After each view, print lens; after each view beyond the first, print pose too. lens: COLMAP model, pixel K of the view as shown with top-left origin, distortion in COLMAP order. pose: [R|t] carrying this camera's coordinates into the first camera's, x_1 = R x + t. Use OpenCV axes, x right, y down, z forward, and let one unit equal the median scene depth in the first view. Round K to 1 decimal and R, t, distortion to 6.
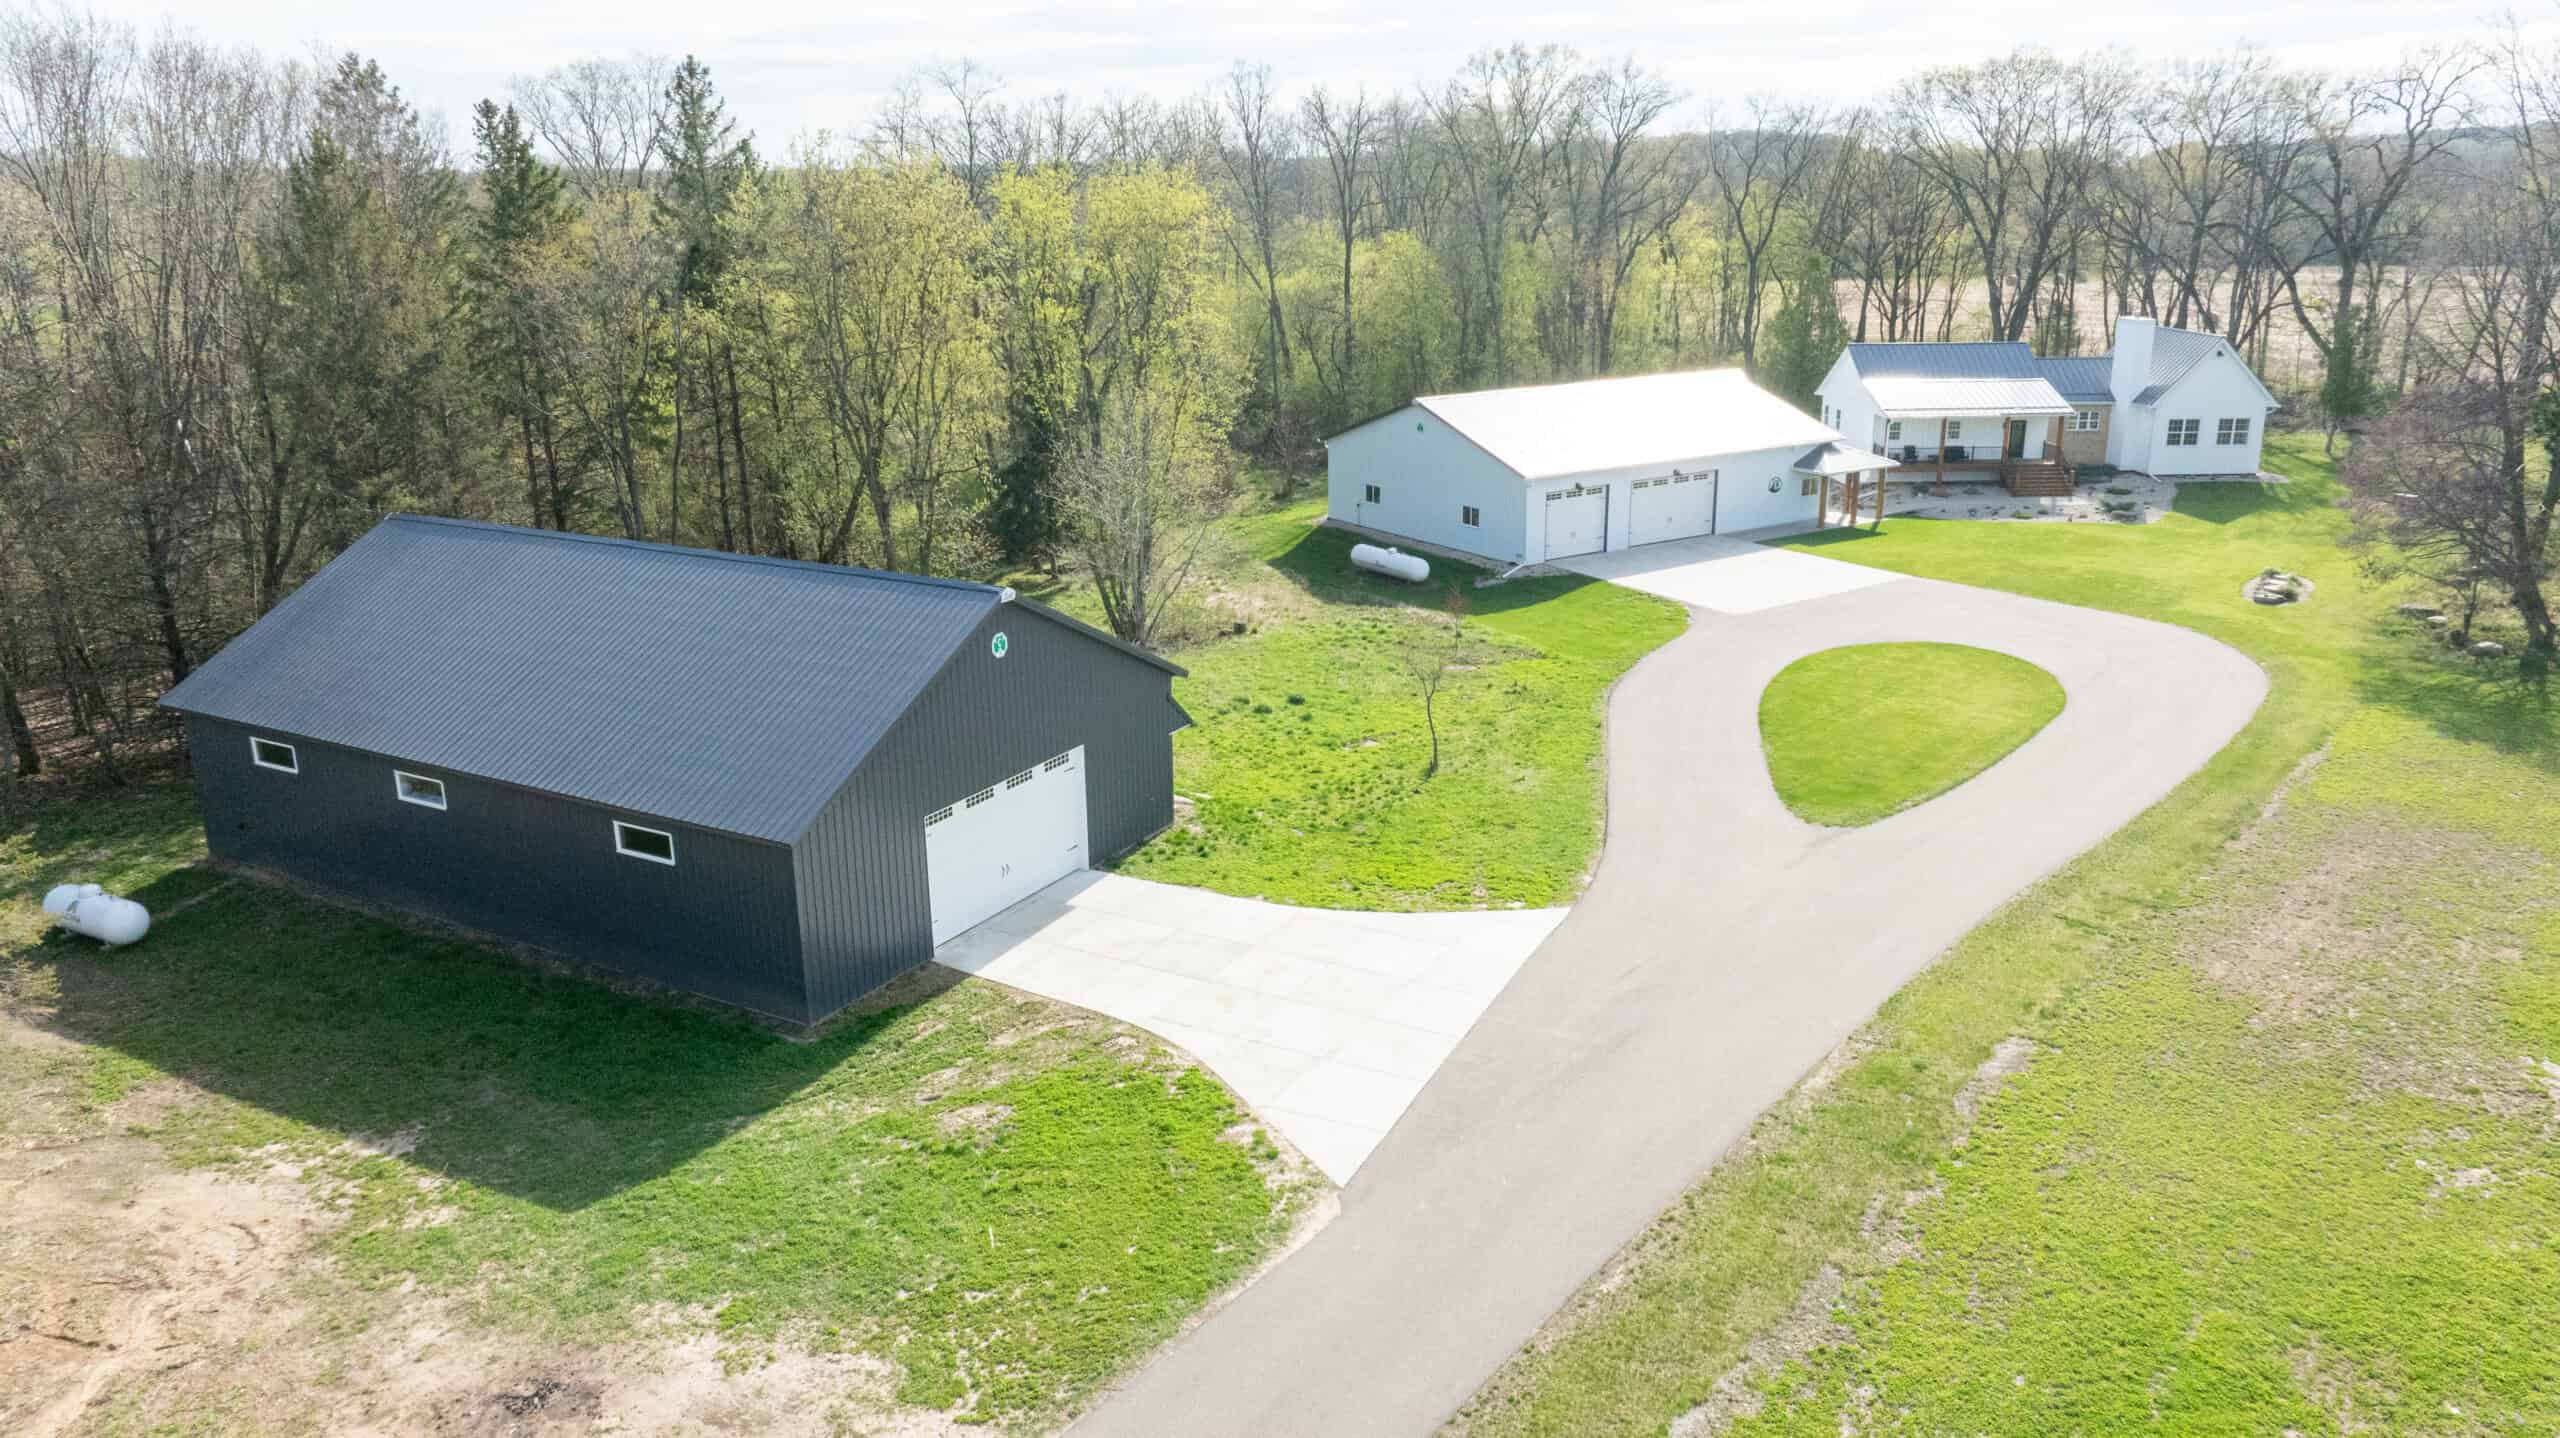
lens RADIAL K [[1903.2, 0, 1256.4], [0, 1903.2, 699.0], [0, 0, 1]] dist [-0.031486, 0.006506]
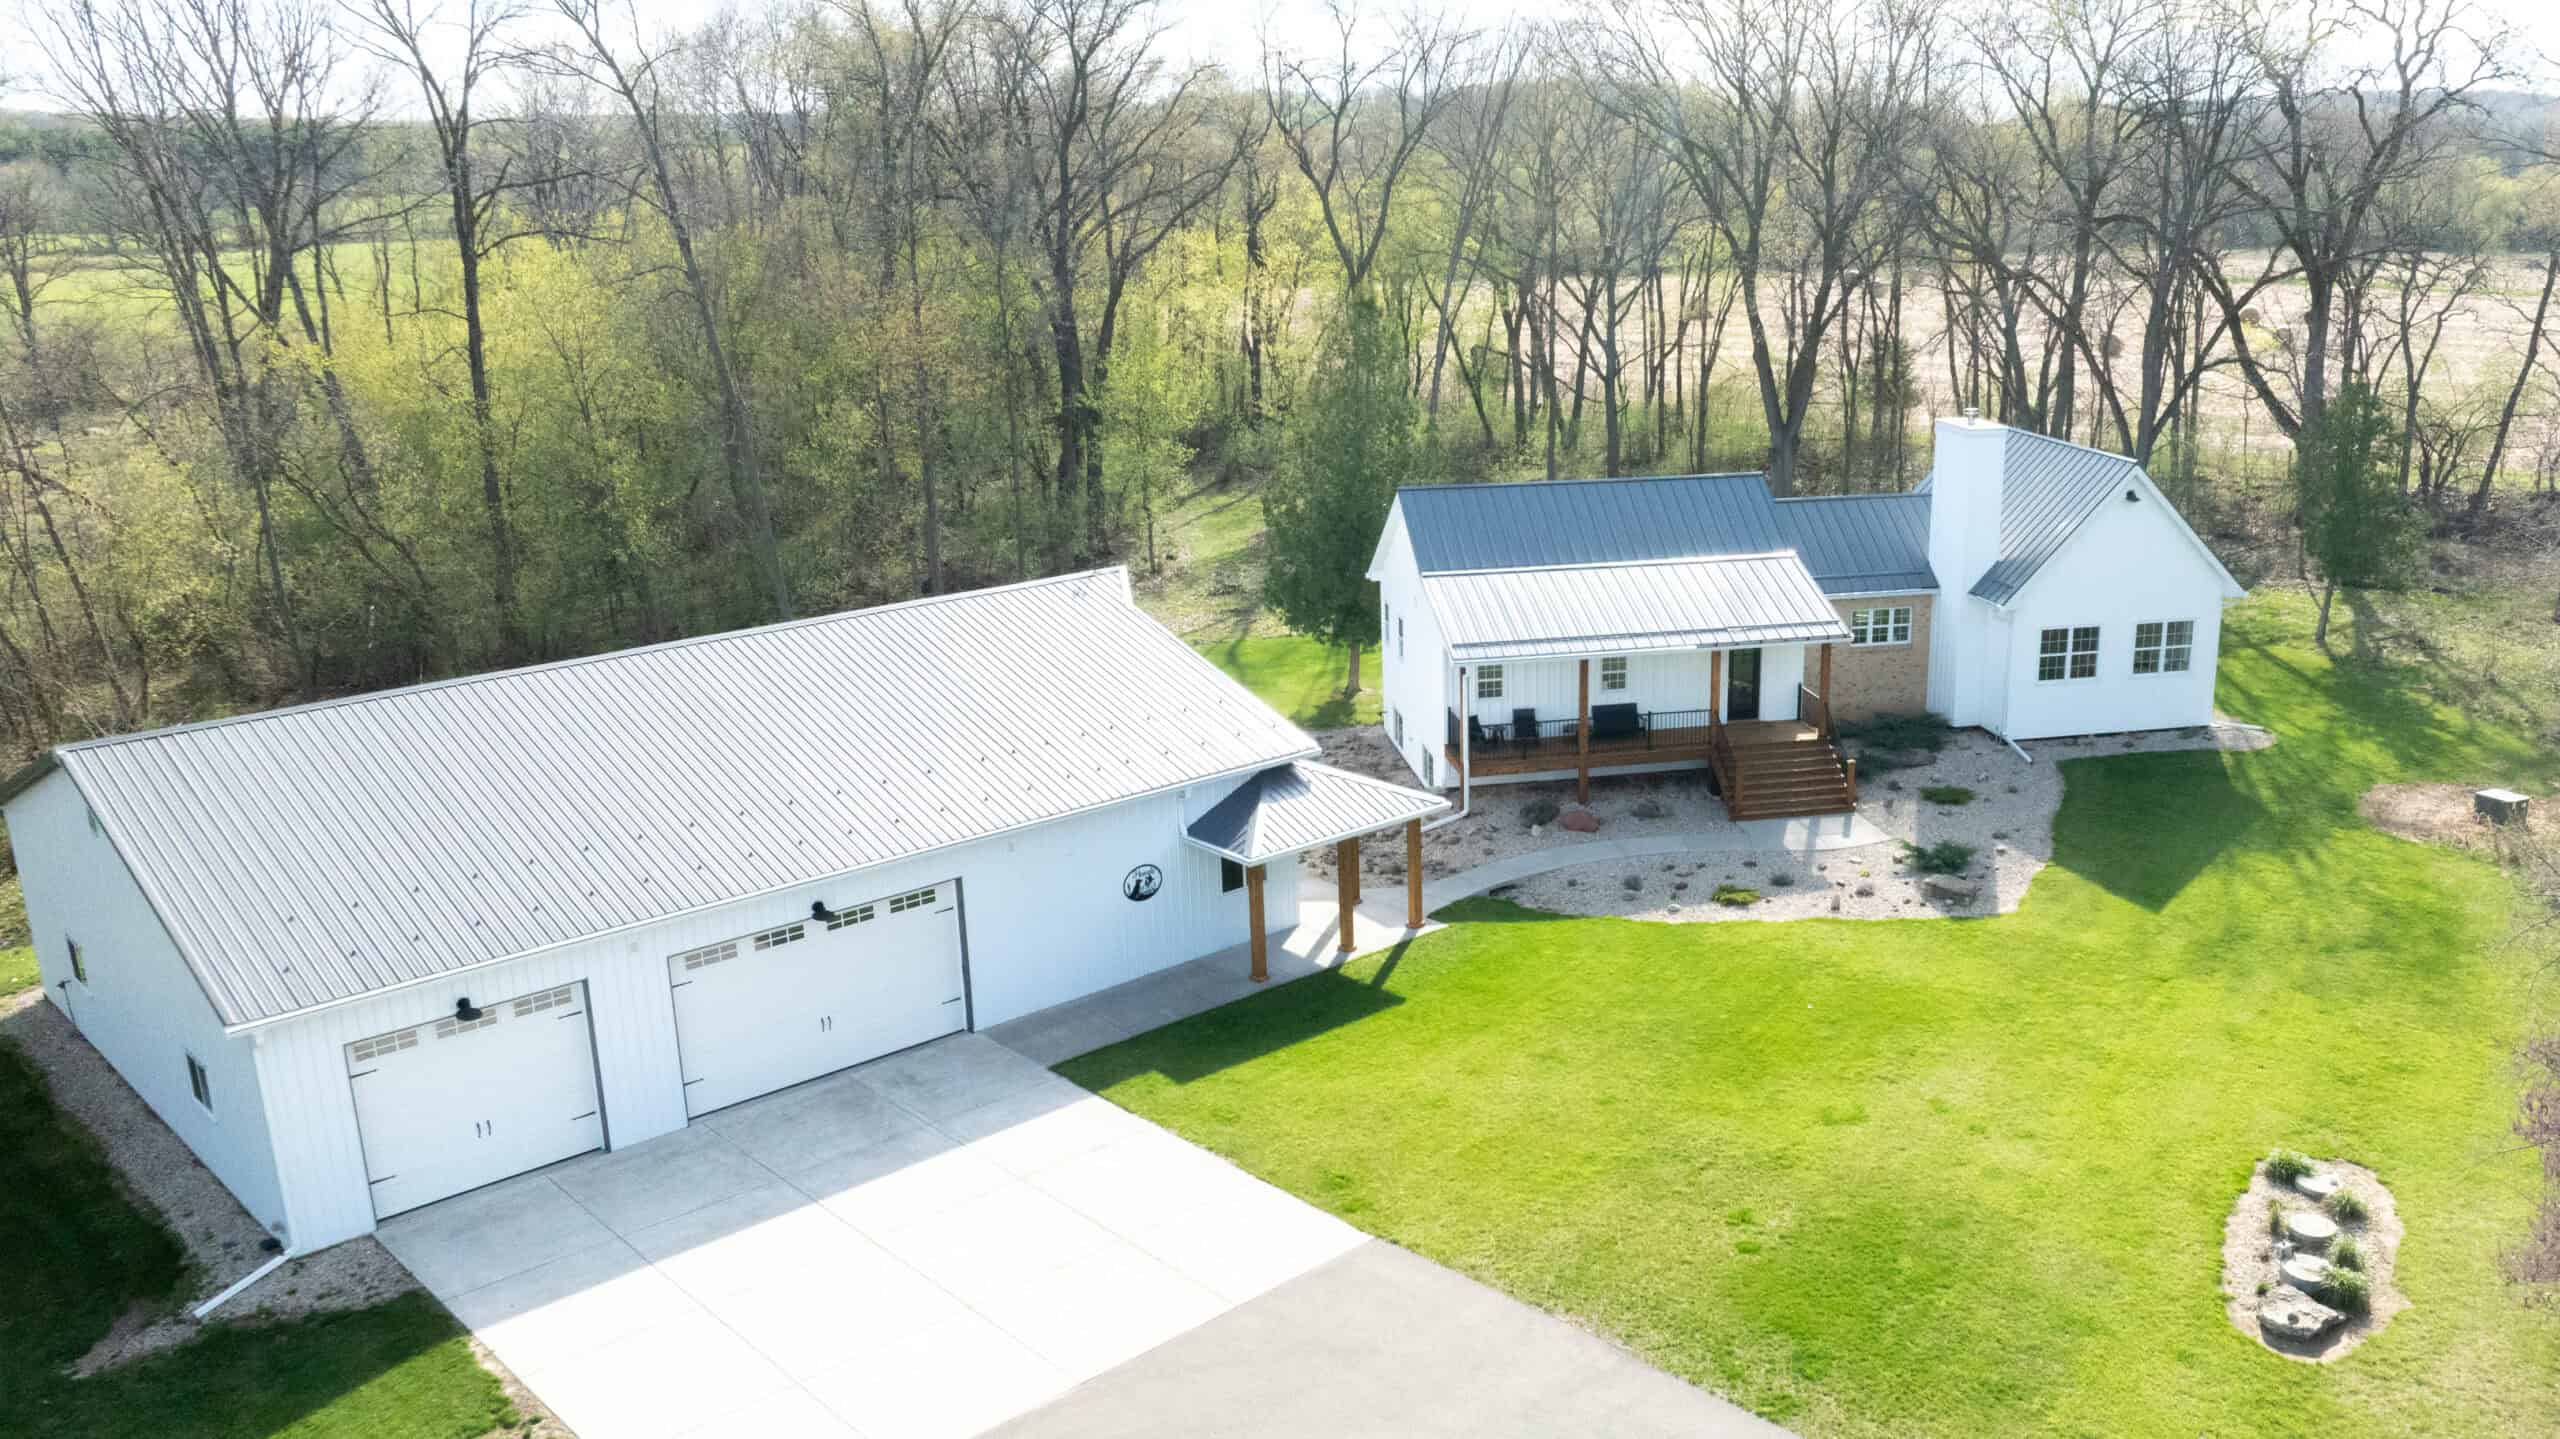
lens RADIAL K [[2117.3, 0, 1538.1], [0, 2117.3, 696.1], [0, 0, 1]] dist [-0.040046, 0.001653]
pose [[0.979752, -0.045114, 0.195066, 0.246441], [0.047160, 0.998870, -0.005856, -0.133733], [-0.194581, 0.014937, 0.980773, 0.485000]]
